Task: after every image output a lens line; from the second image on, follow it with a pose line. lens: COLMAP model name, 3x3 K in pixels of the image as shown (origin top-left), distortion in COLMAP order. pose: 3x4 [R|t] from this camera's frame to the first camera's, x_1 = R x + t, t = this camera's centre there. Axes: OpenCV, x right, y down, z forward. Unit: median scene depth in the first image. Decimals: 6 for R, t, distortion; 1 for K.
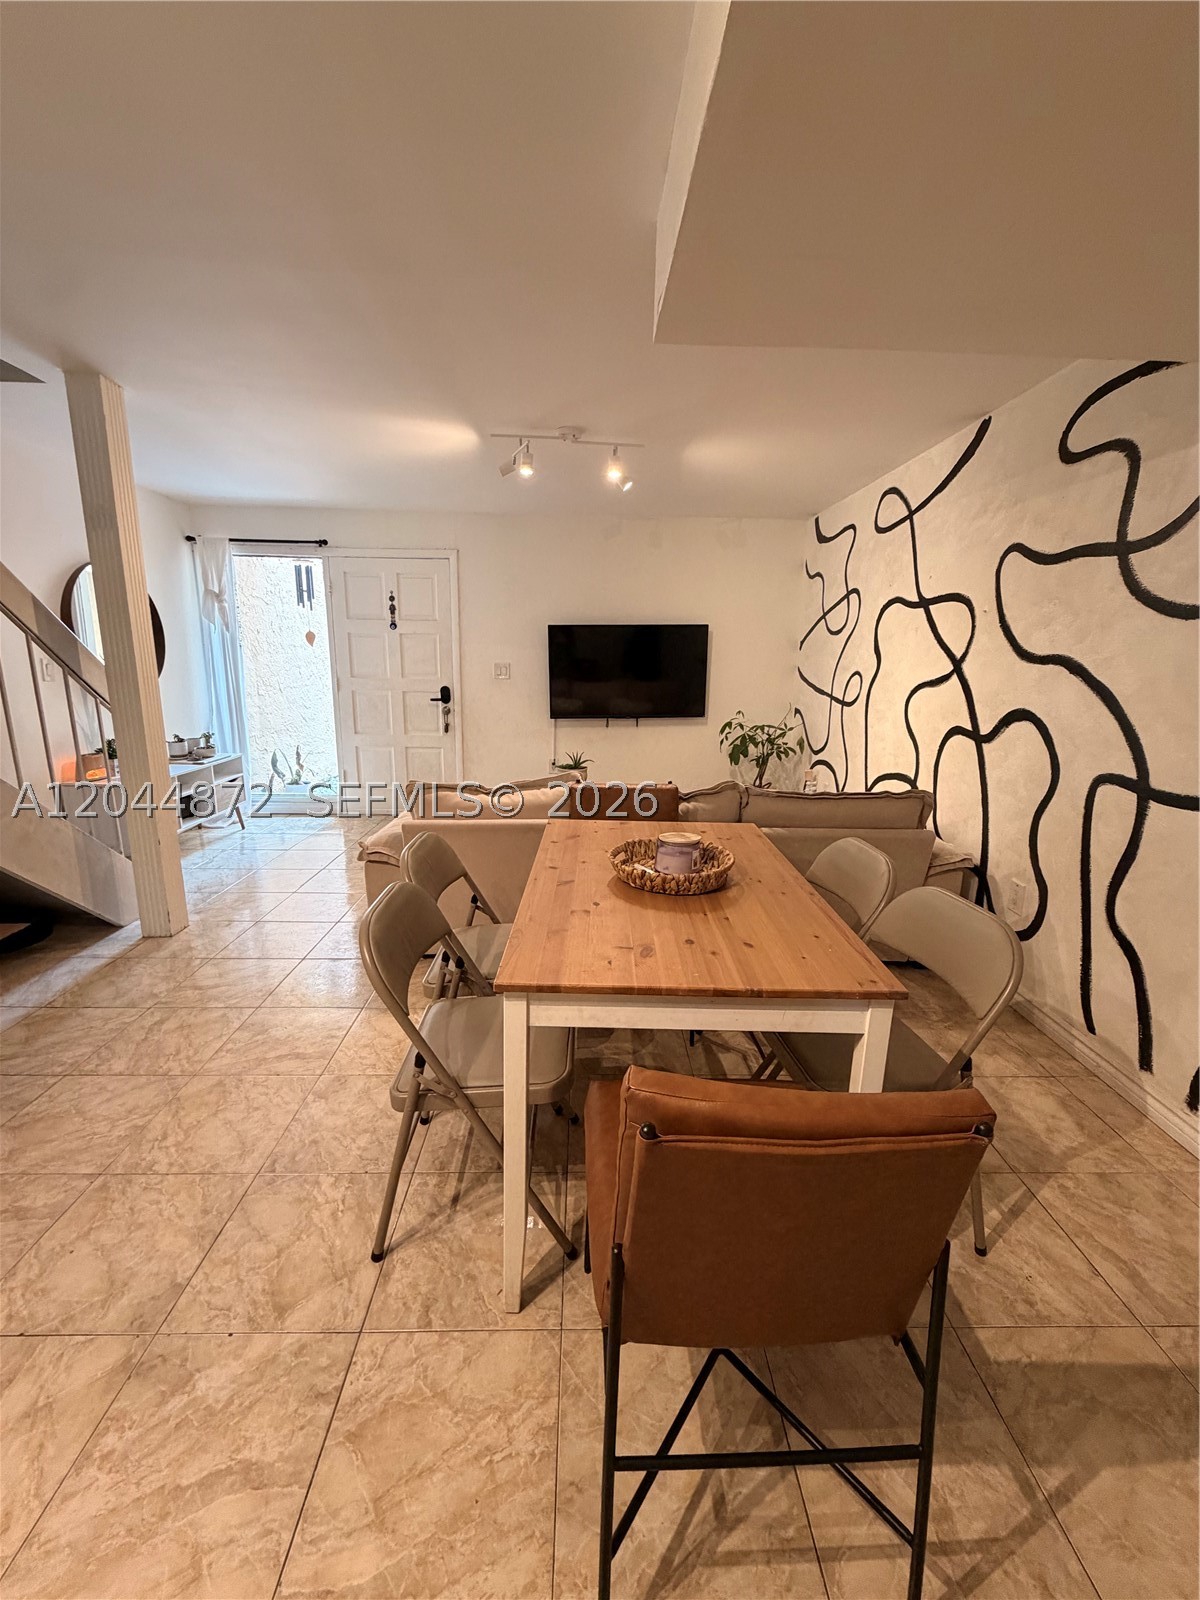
lens RADIAL K [[633.2, 0, 600.6], [0, 633.2, 795.0], [0, 0, 1]] dist [-0.000288, 0.000389]
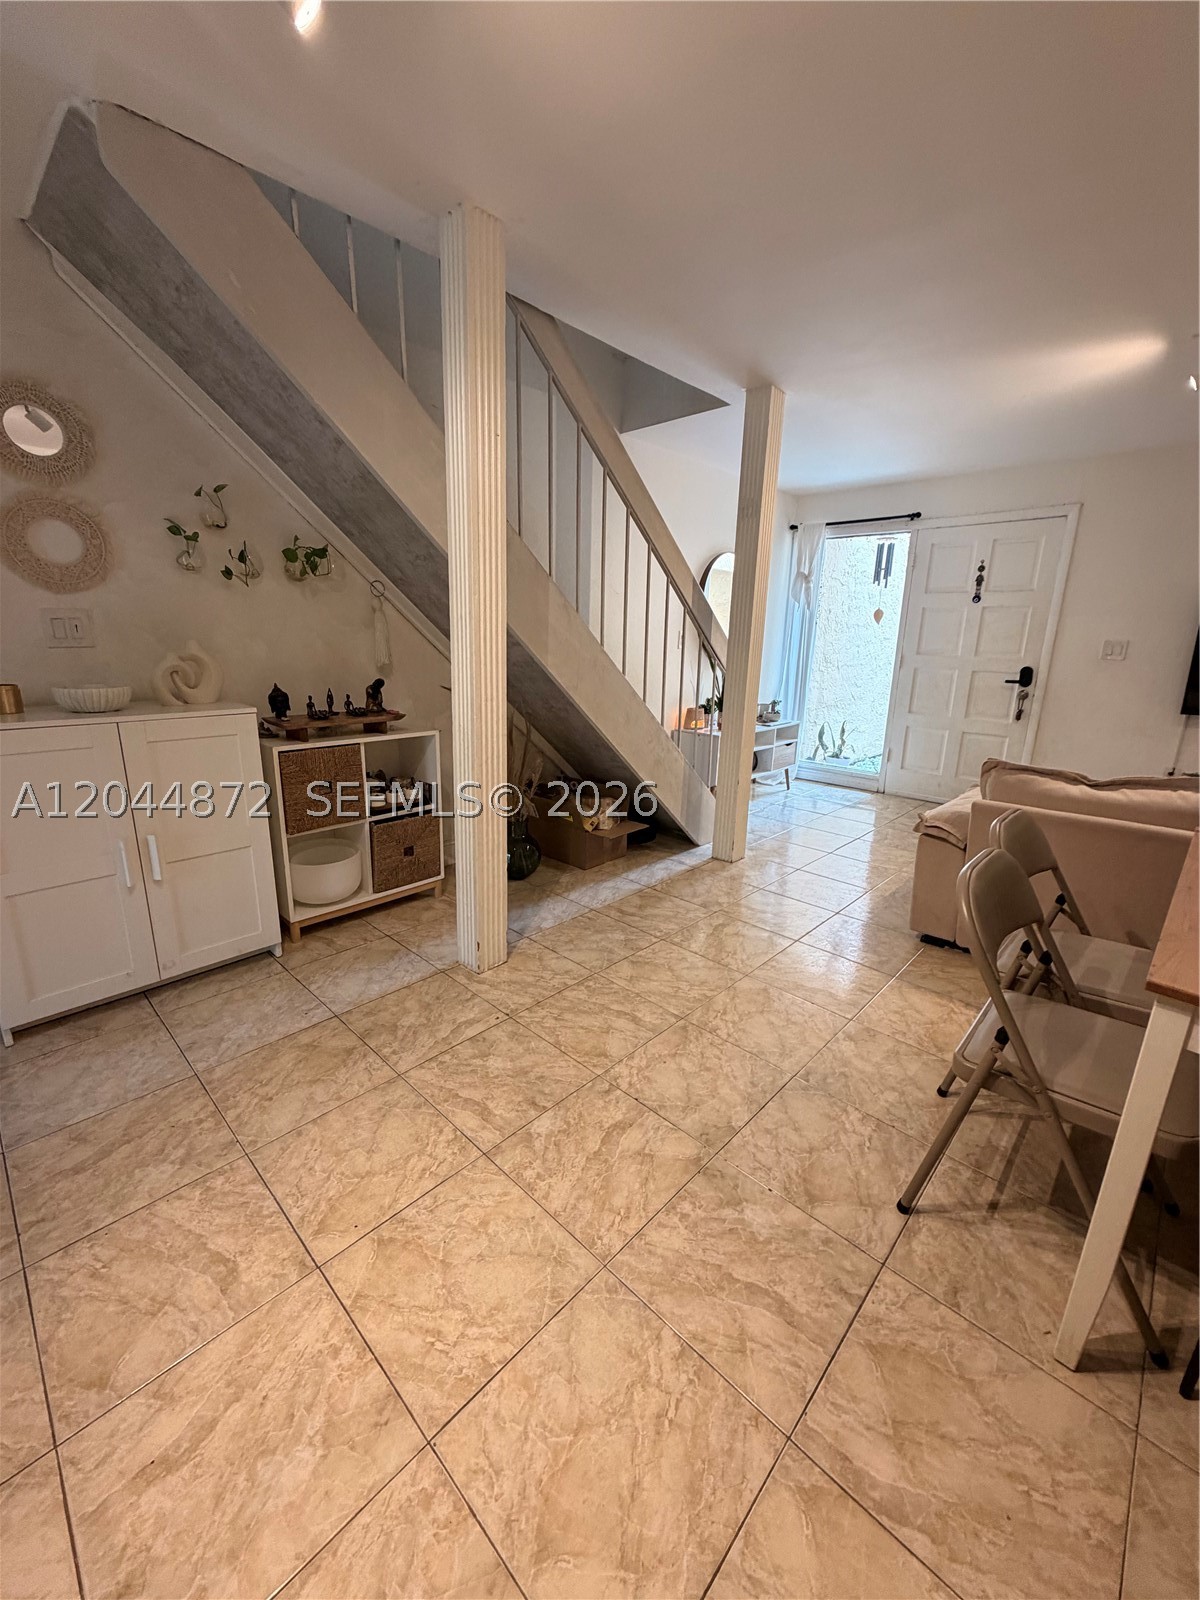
lens RADIAL K [[633.2, 0, 603.8], [0, 633.2, 796.4], [0, 0, 1]] dist [-0.000288, 0.000389]
pose [[0.709005, 0.172911, -0.683676, -0.065941], [-0.159905, 0.983641, 0.082947, 0.048032], [0.686835, 0.050513, 0.725056, -0.041788]]
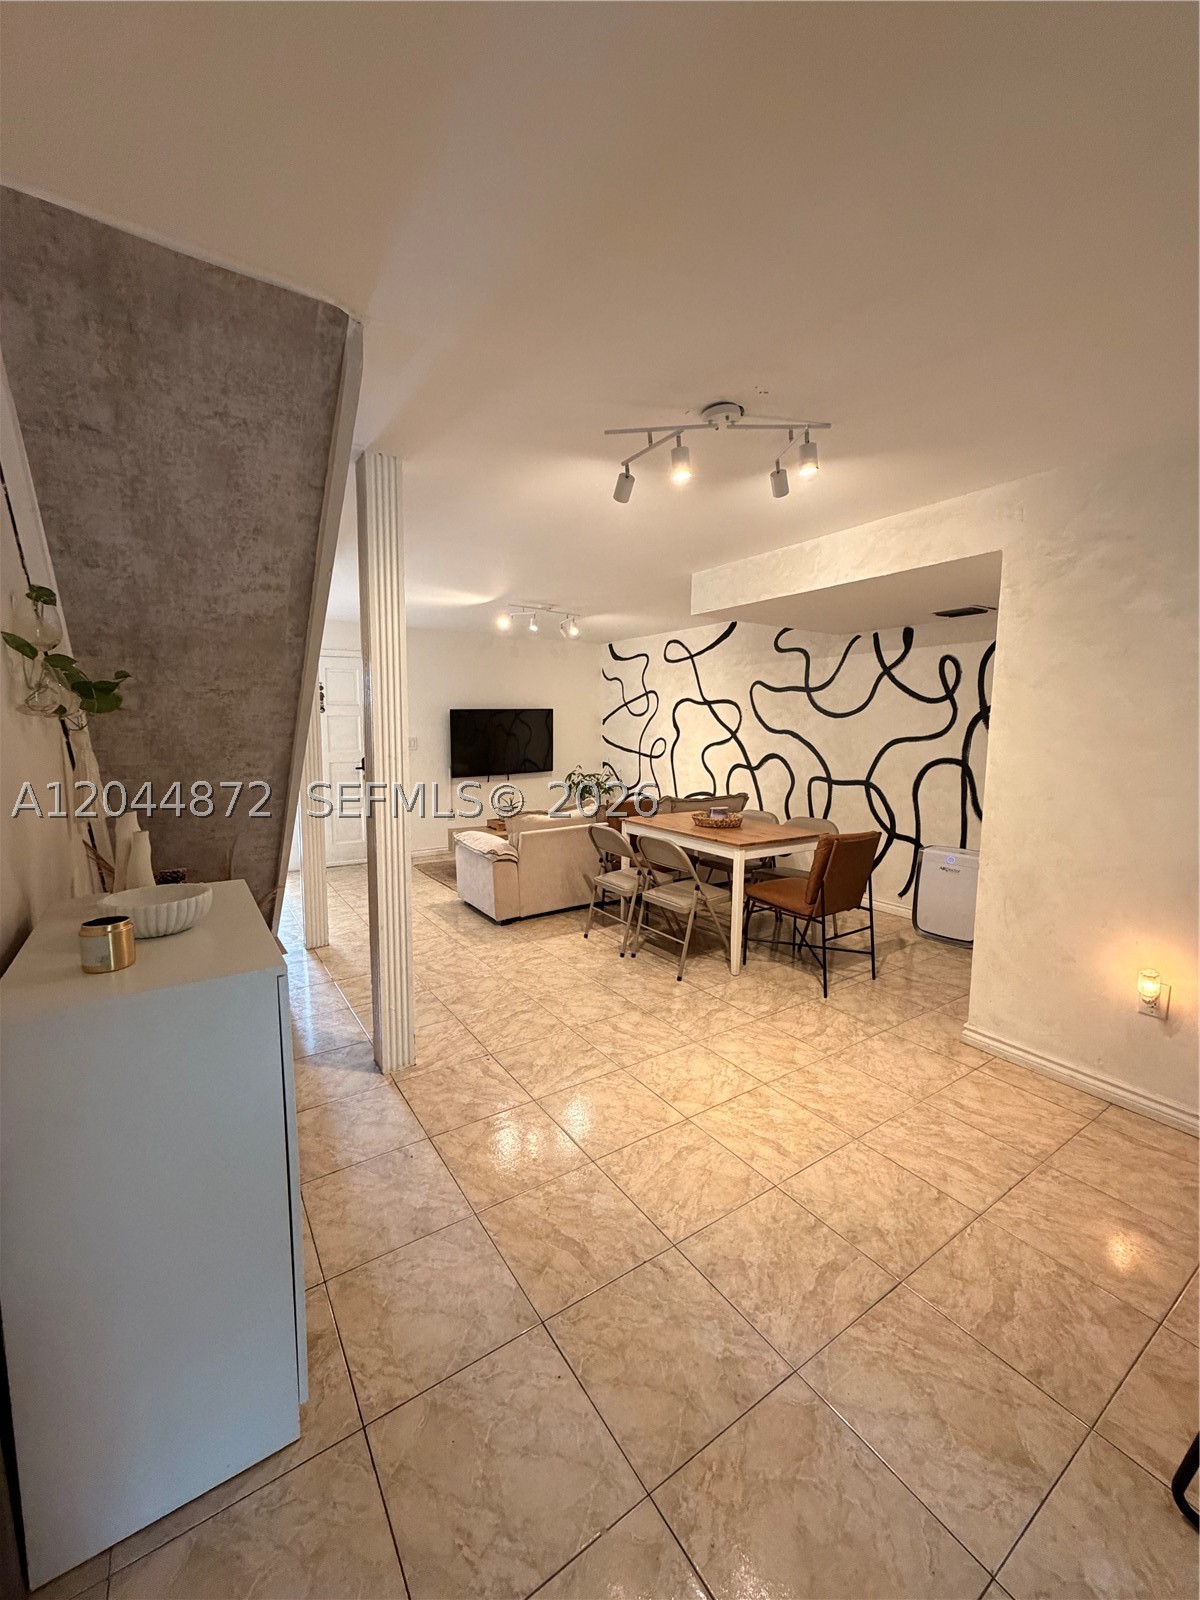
lens RADIAL K [[633.2, 0, 601.3], [0, 633.2, 792.2], [0, 0, 1]] dist [-0.000288, 0.000389]
pose [[0.845346, -0.069219, 0.529716, -1.037053], [0.124334, 0.989833, -0.069074, 0.079816], [-0.519550, 0.124253, 0.845357, -0.561341]]
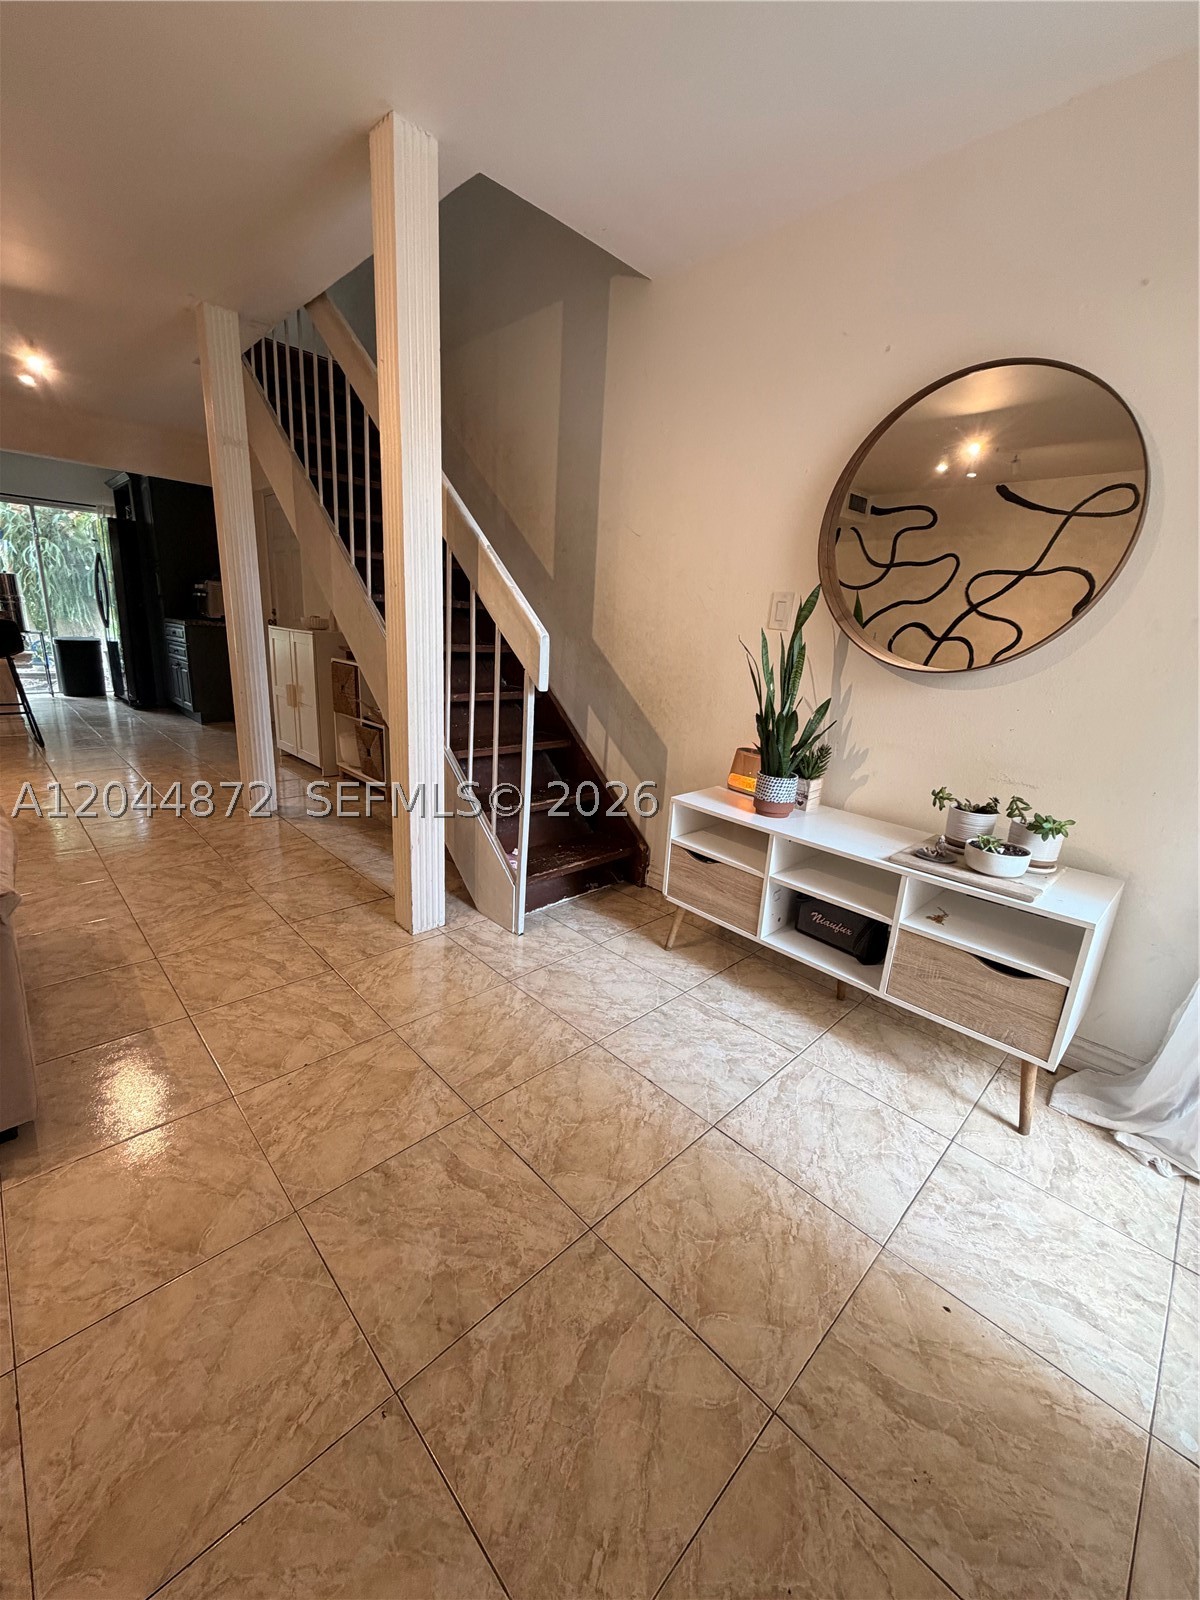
lens RADIAL K [[633.2, 0, 600.3], [0, 633.2, 797.5], [0, 0, 1]] dist [-0.000288, 0.000389]
pose [[-0.727468, 0.122627, -0.675094, -0.414217], [-0.215045, 0.893581, 0.394042, -0.326562], [0.651572, 0.431828, -0.623681, 1.875280]]
